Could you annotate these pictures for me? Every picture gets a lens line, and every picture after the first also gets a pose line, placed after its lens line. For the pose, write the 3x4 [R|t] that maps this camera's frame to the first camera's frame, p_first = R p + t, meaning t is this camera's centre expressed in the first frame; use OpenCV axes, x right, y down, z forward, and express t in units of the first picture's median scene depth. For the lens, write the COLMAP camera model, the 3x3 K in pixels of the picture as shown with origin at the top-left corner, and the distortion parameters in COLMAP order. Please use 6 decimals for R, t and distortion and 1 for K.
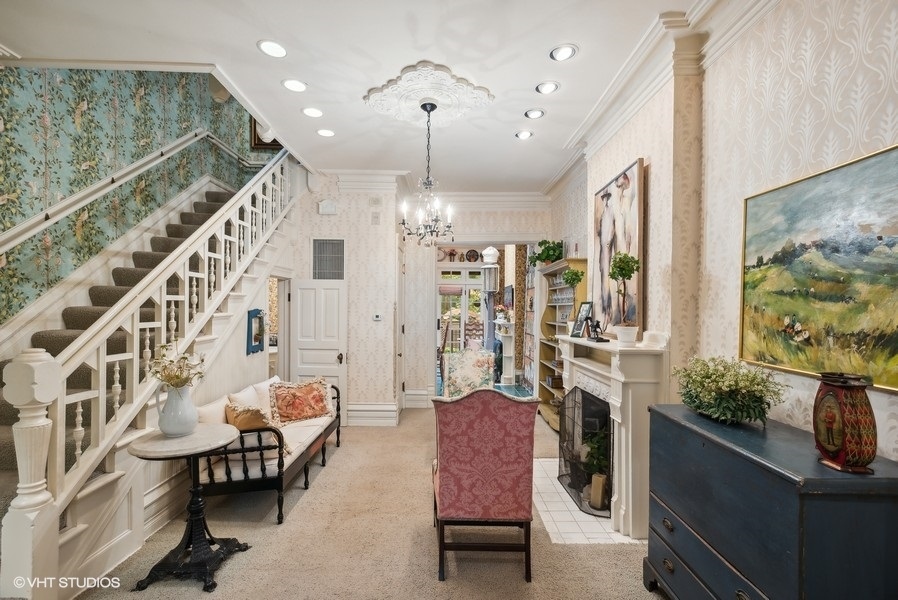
lens RADIAL K [[438.9, 0, 447.8], [0, 438.9, 295.5], [0, 0, 1]] dist [0.021404, 0.000027]
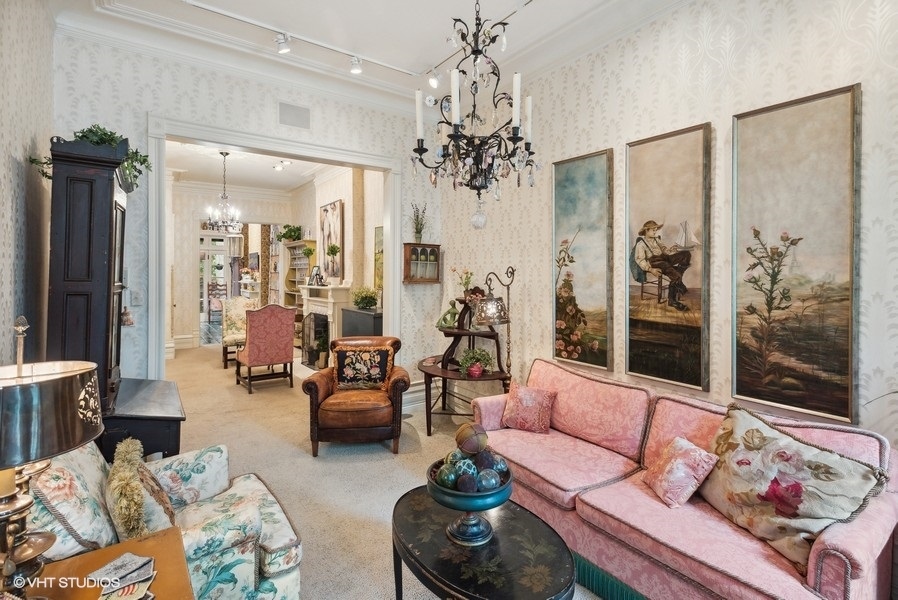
lens RADIAL K [[438.9, 0, 447.8], [0, 438.9, 295.5], [0, 0, 1]] dist [0.021404, 0.000027]
pose [[0.826592, -0.032834, 0.561843, -0.243803], [-0.012956, 0.996922, 0.077322, -0.010629], [-0.562652, -0.071193, 0.823622, -0.760507]]
